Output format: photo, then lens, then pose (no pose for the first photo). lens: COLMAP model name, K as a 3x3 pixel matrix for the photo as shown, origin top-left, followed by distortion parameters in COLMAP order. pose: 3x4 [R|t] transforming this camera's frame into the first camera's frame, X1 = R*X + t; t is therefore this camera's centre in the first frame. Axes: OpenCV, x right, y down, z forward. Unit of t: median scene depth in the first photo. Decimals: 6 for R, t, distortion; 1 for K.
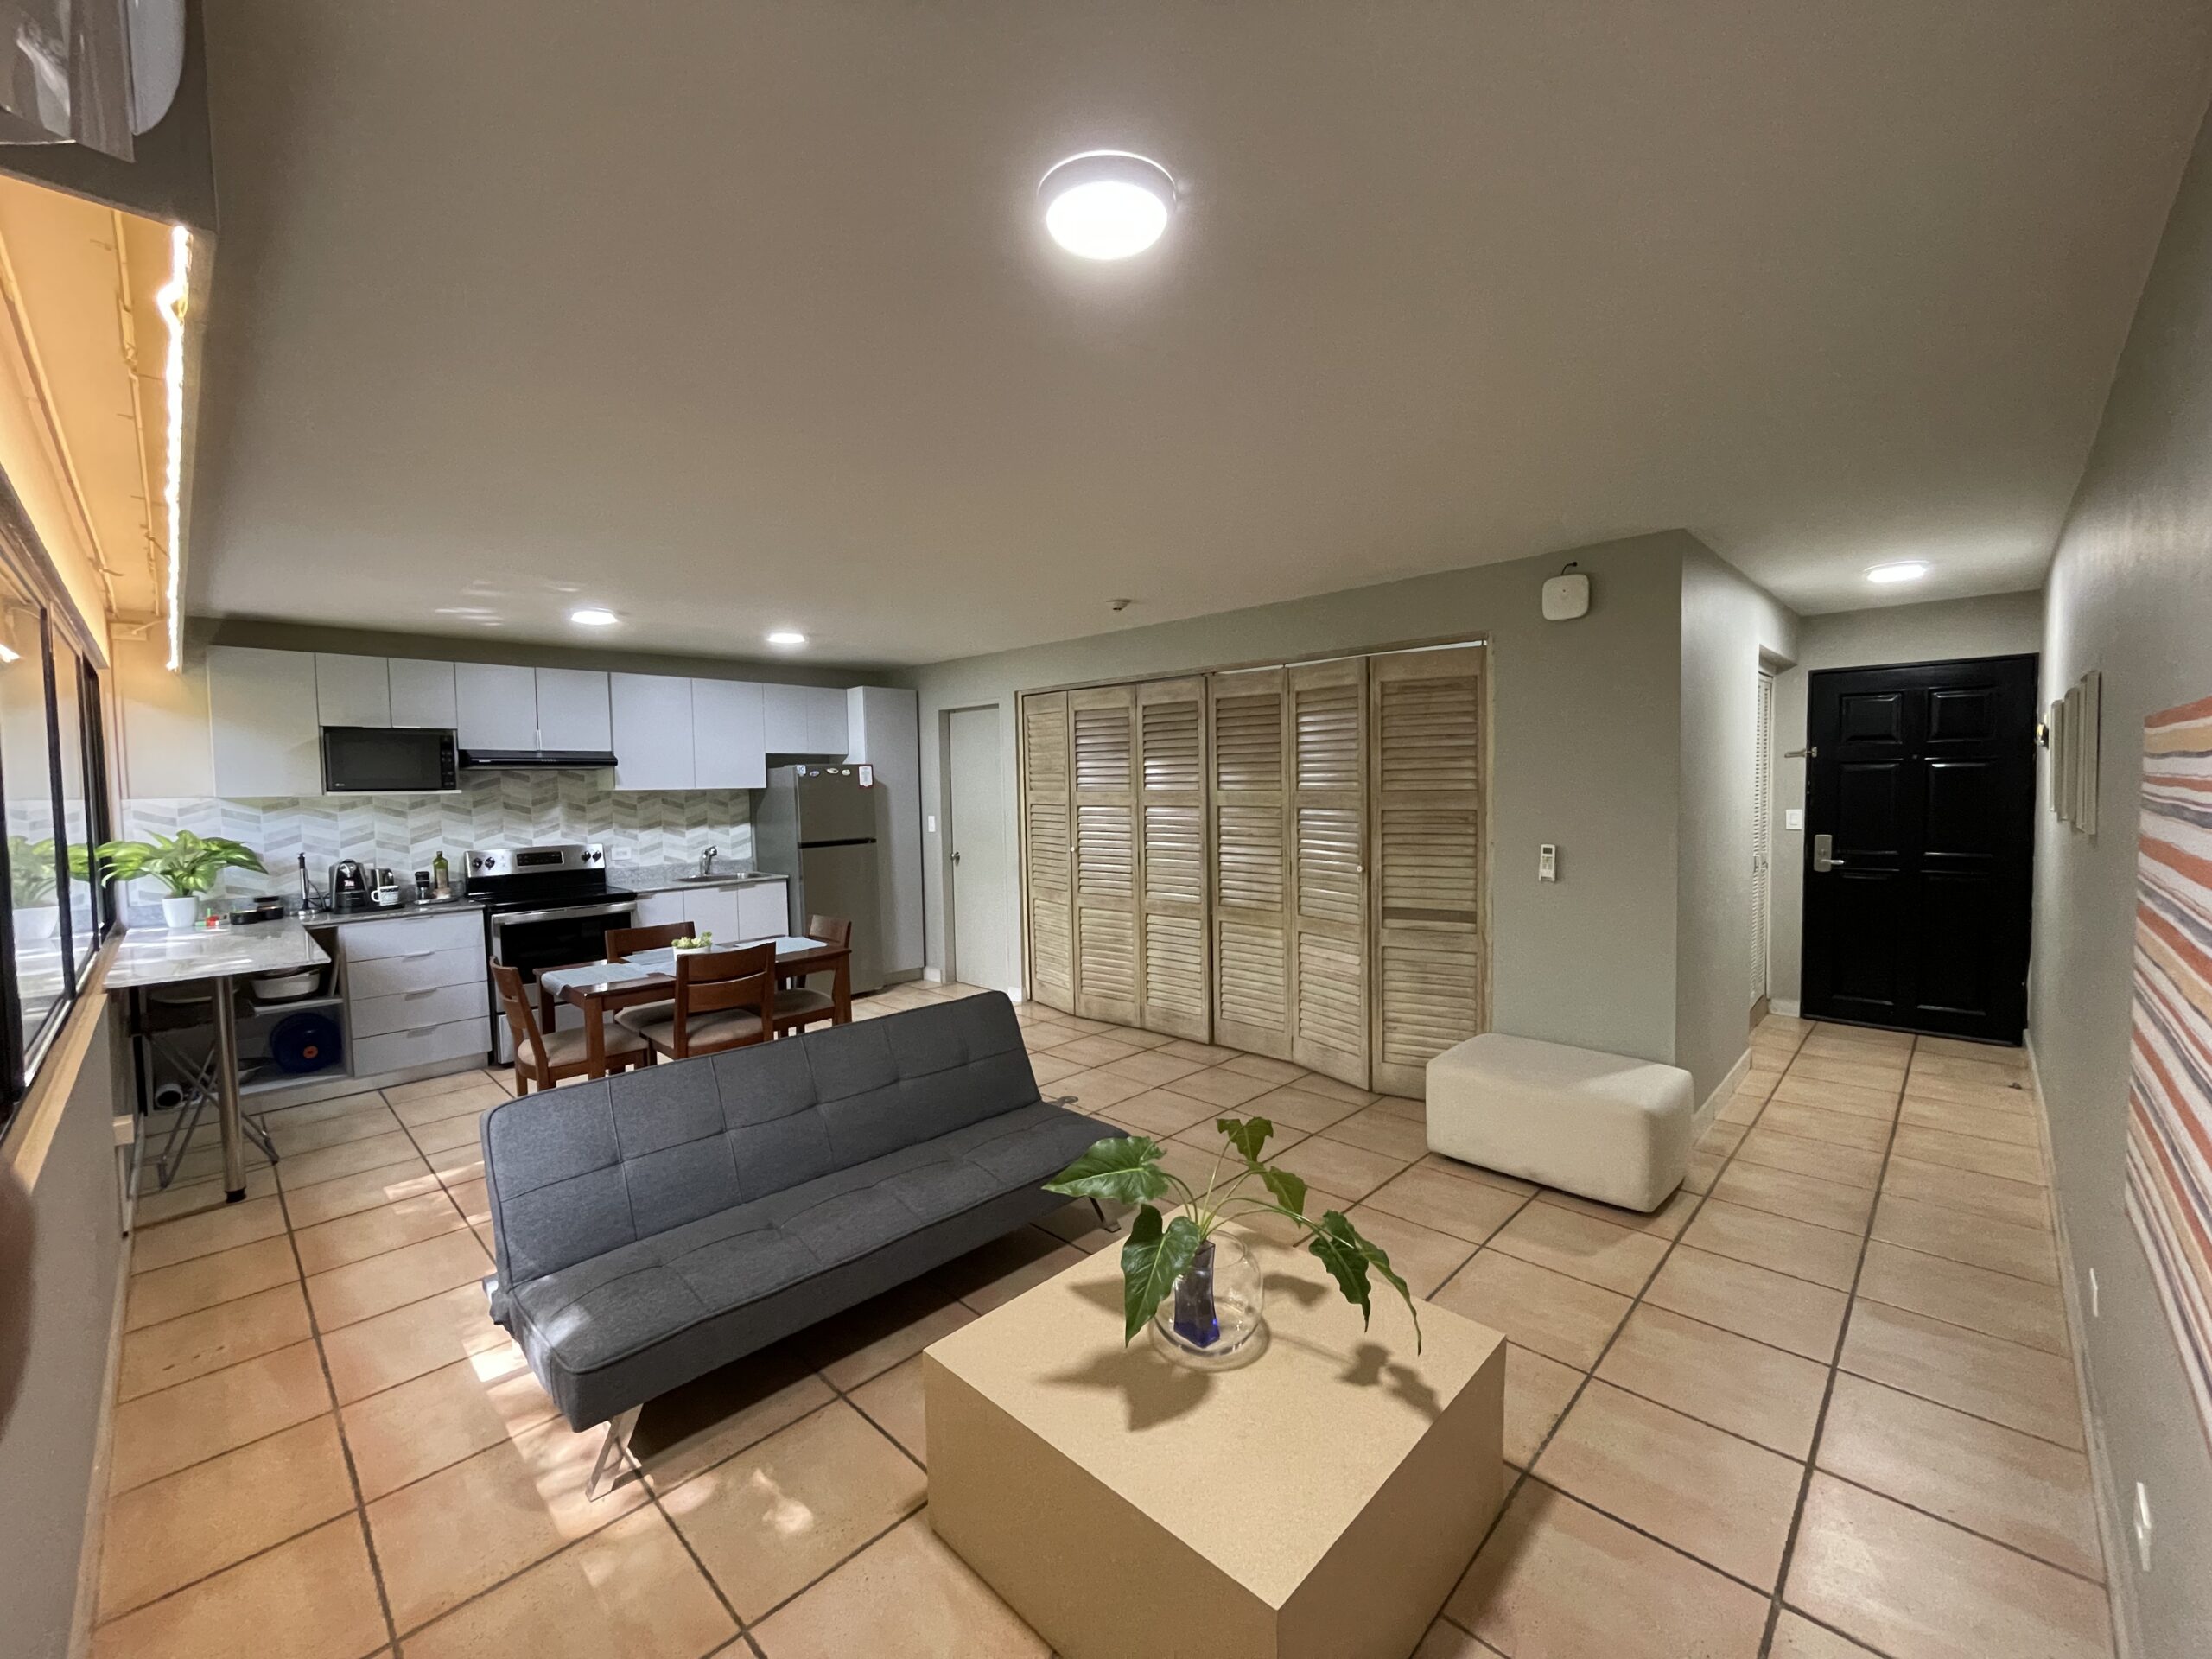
lens RADIAL K [[898.6, 0, 1109.2], [0, 898.6, 831.2], [0, 0, 1]] dist [-0.003302, 0.000144]
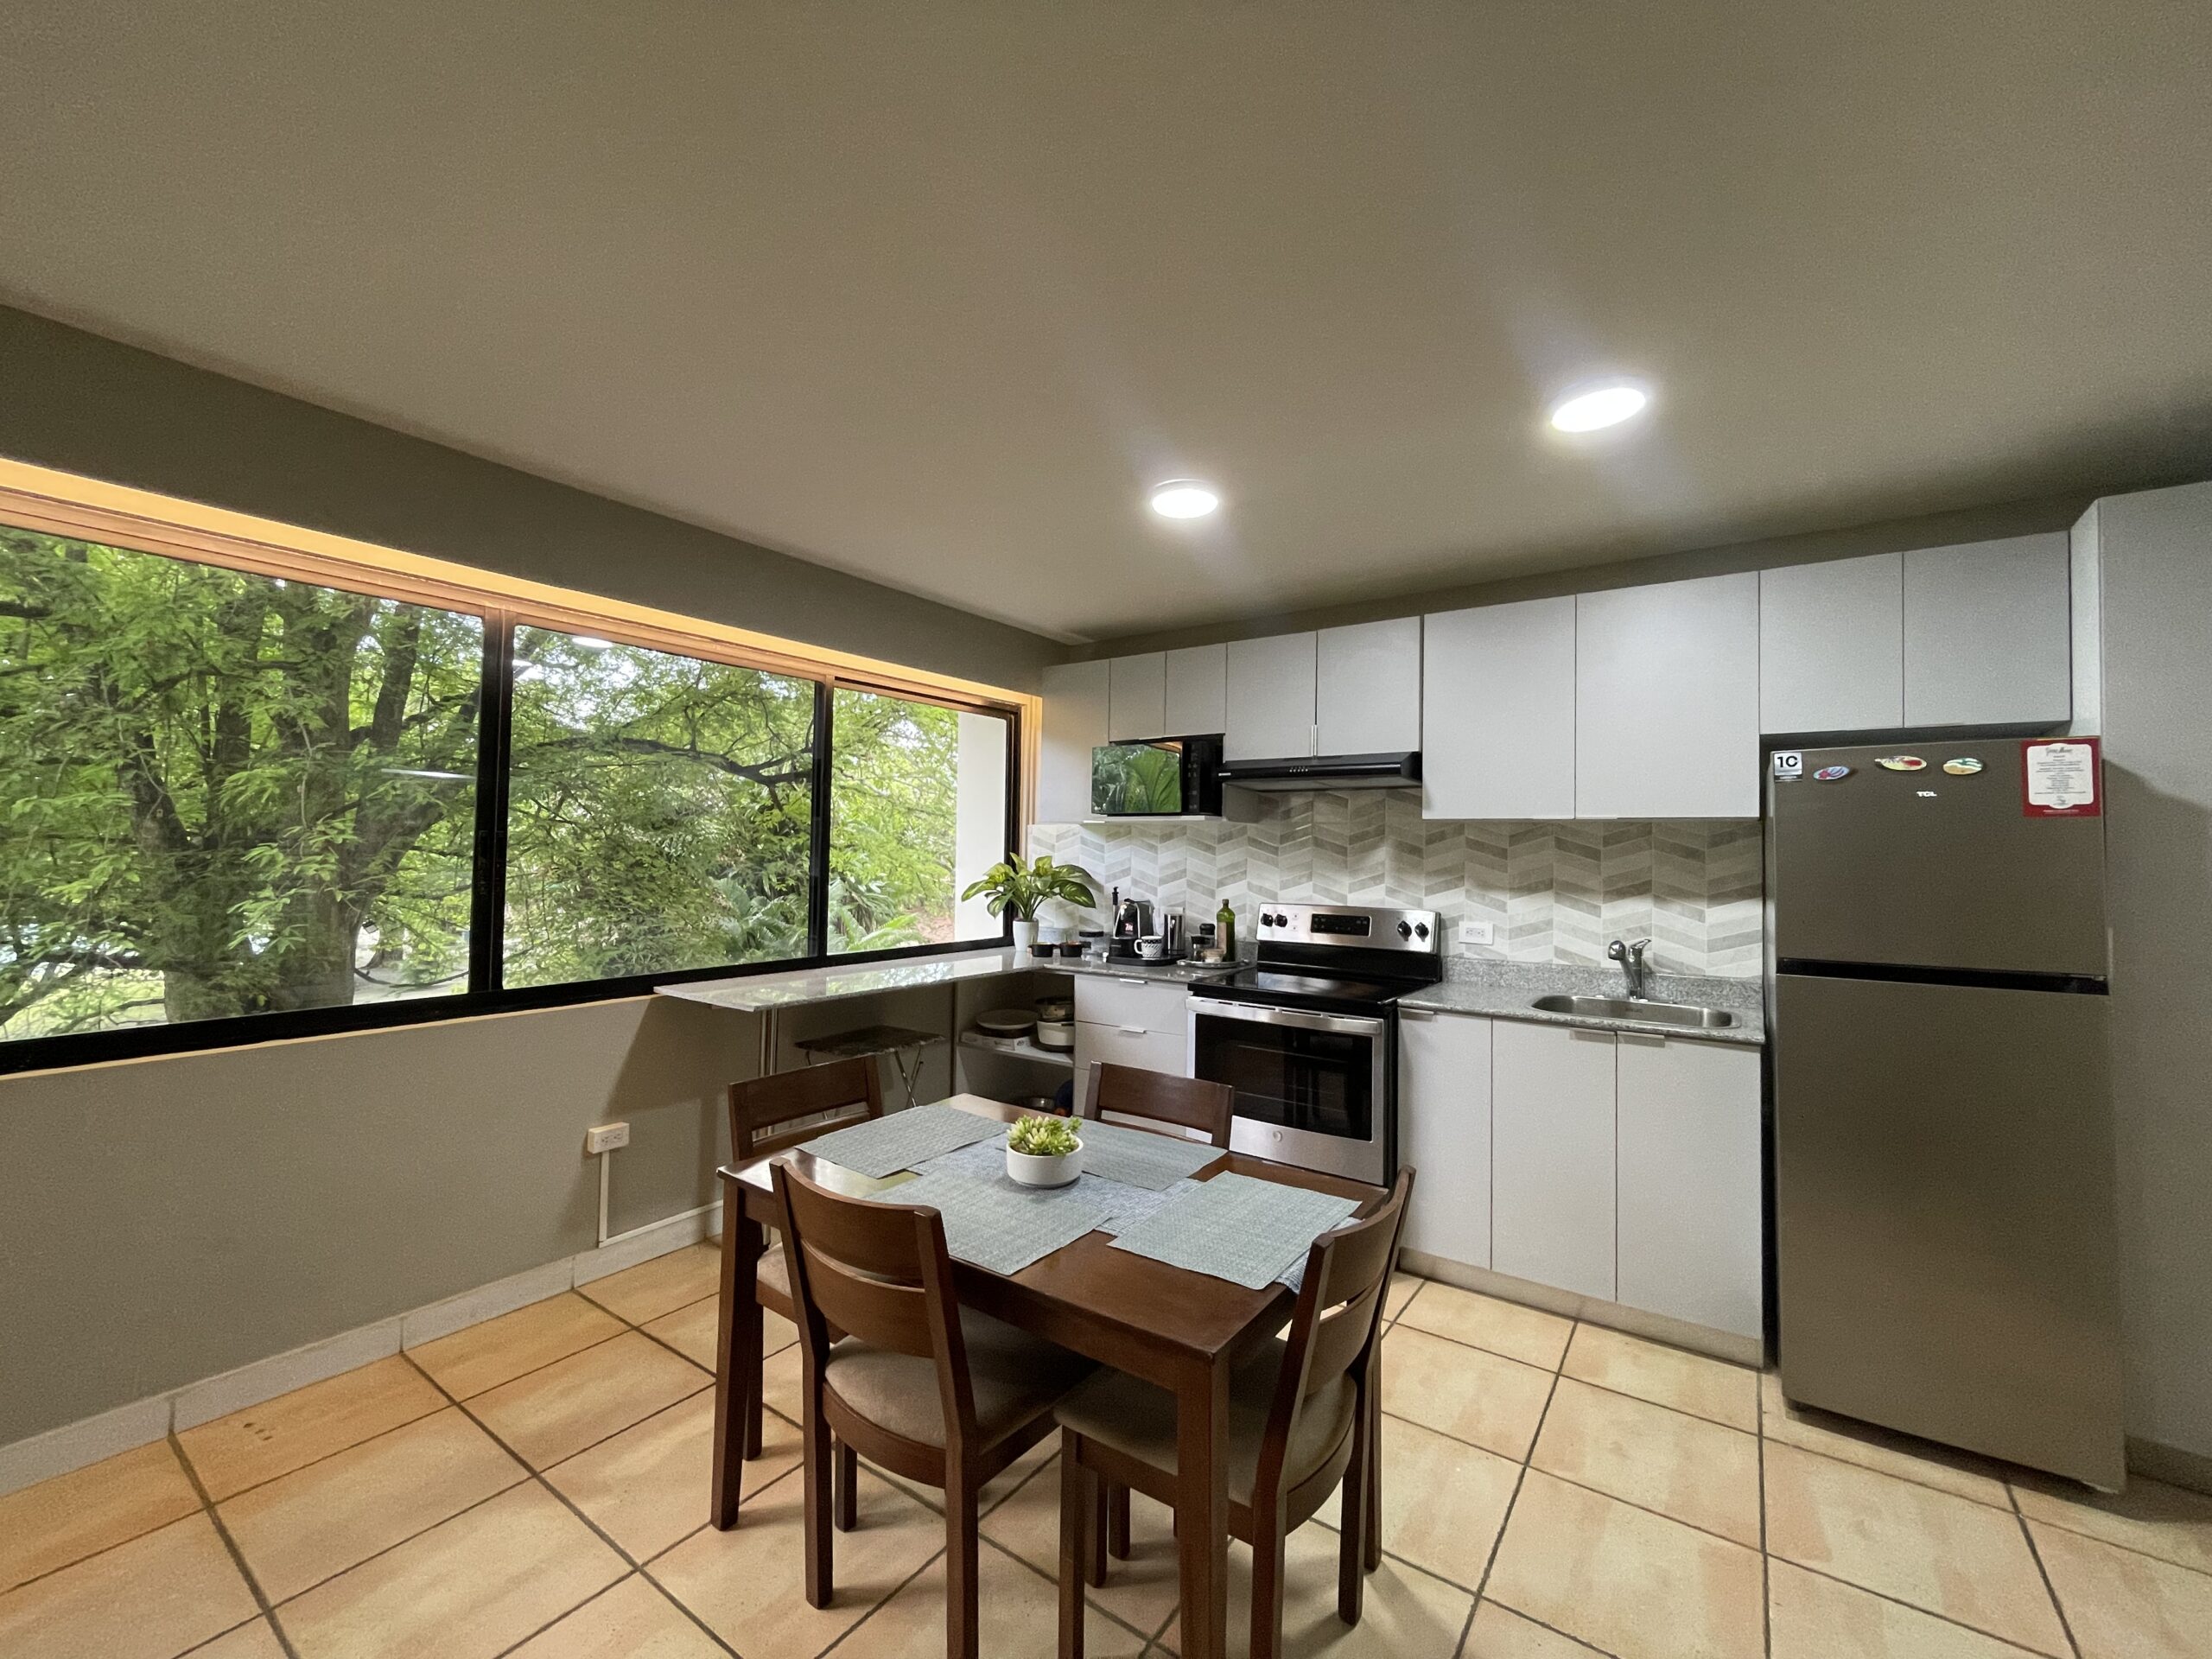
lens RADIAL K [[898.6, 0, 1111.6], [0, 898.6, 832.8], [0, 0, 1]] dist [-0.003302, 0.000144]
pose [[0.155008, 0.001225, -0.987912, -0.015928], [-0.069905, 0.997506, -0.009731, -0.017346], [0.985437, 0.070568, 0.154707, 0.712548]]
